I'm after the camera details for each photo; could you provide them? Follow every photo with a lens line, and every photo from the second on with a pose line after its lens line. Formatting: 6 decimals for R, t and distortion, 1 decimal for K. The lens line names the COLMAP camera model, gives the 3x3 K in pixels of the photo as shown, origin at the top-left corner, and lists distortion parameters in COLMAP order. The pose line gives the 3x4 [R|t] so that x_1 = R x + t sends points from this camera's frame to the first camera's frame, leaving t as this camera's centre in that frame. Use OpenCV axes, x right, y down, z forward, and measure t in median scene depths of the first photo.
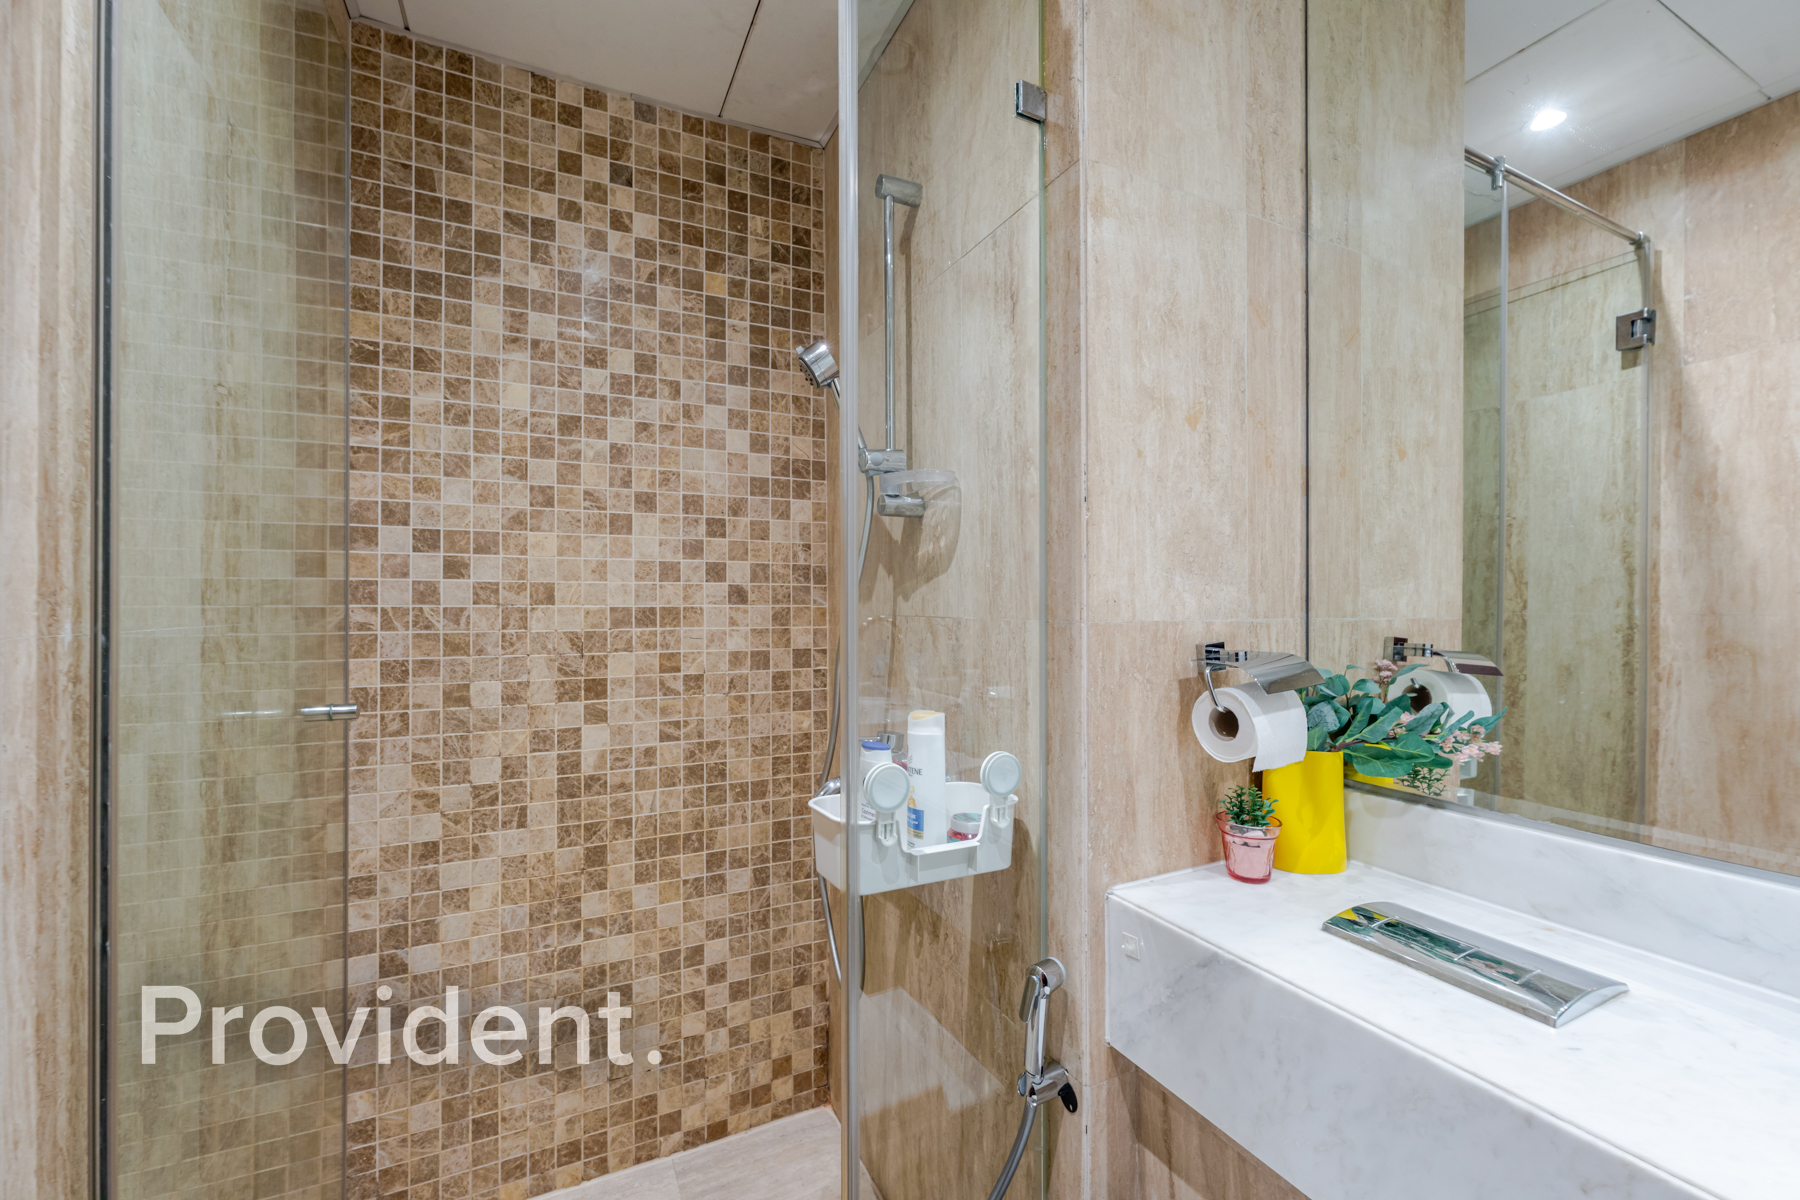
lens RADIAL K [[714.6, 0, 900.0], [0, 714.6, 600.0], [0, 0, 1]] dist [0.000845, 0.000014]
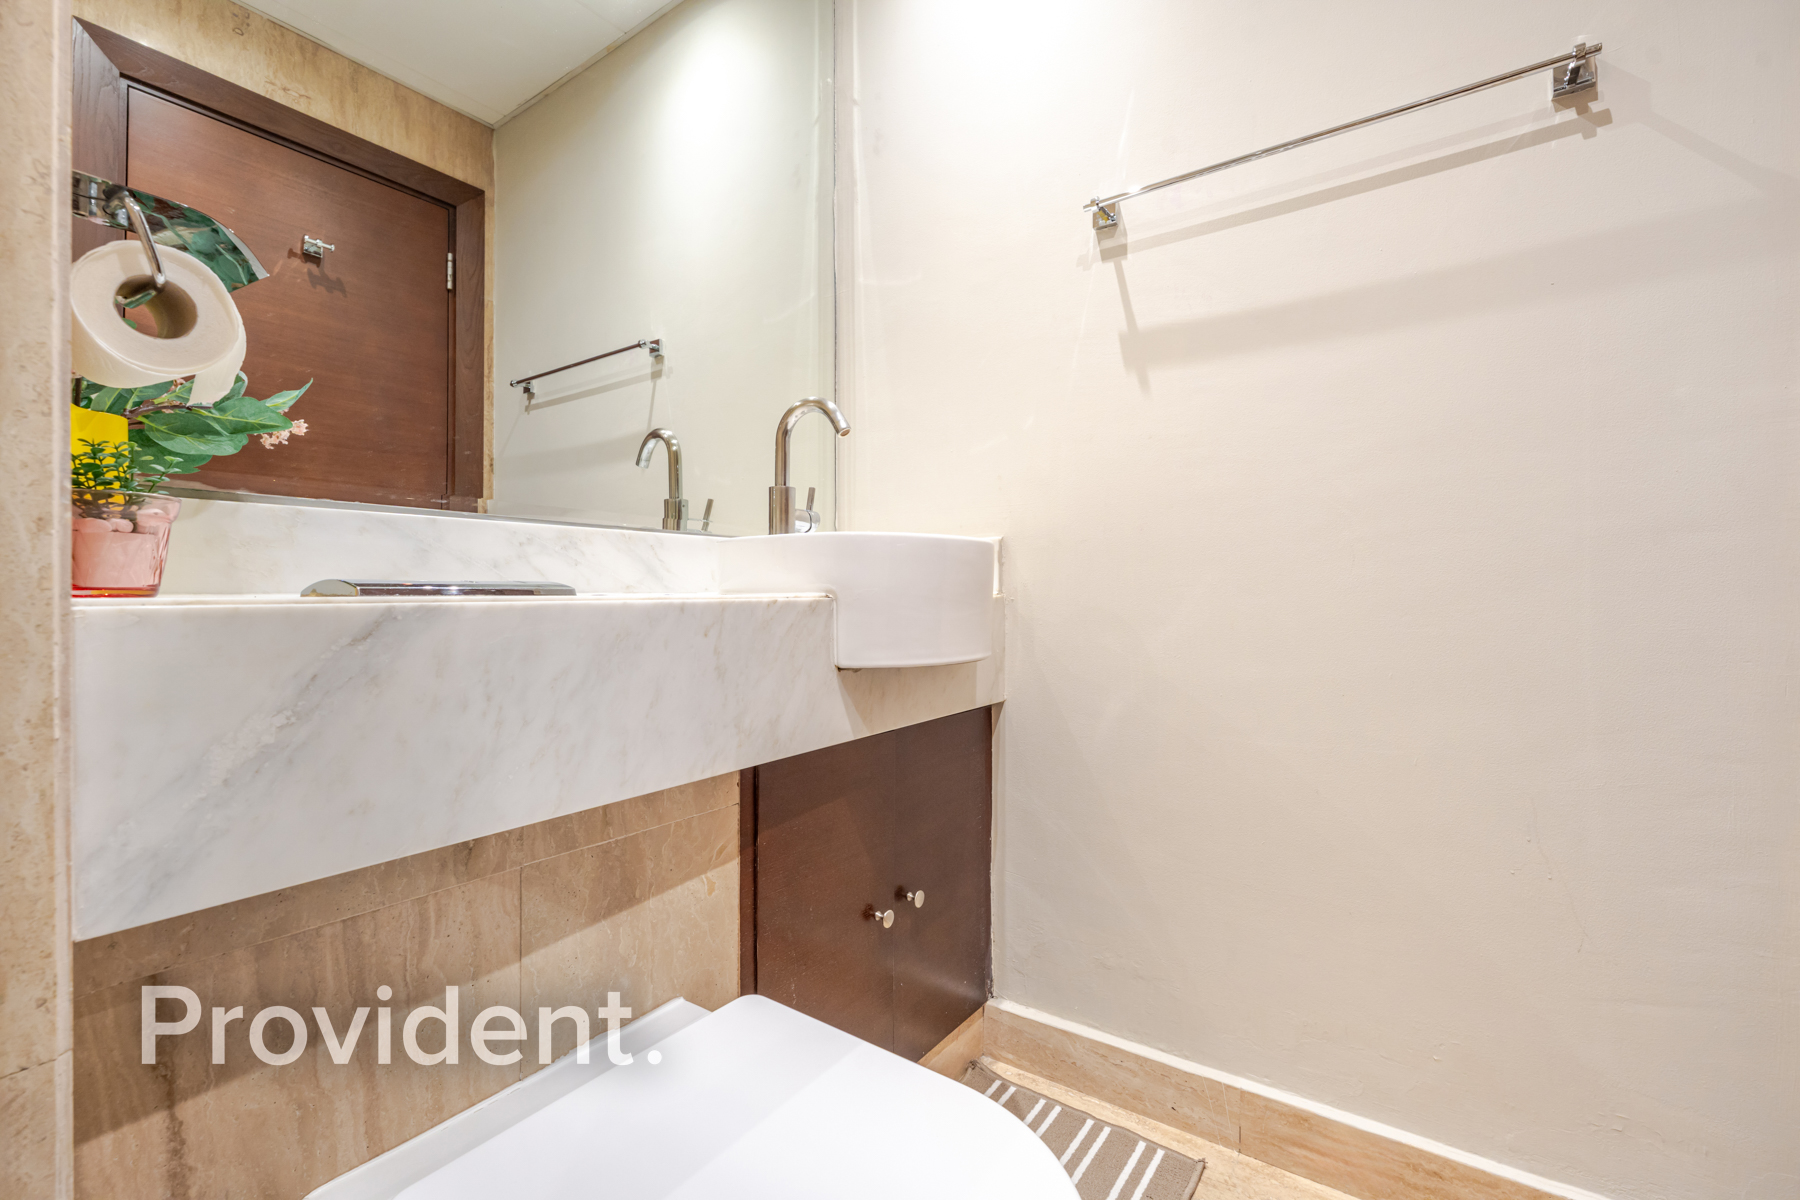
lens RADIAL K [[777.7, 0, 900.0], [0, 777.7, 600.0], [0, 0, 1]] dist [-0.000341, -0.000059]
pose [[-0.483360, -0.000132, 0.875422, -0.524310], [-0.001210, 0.999999, -0.000517, 0.561543], [-0.875421, -0.001309, -0.483359, 1.076922]]
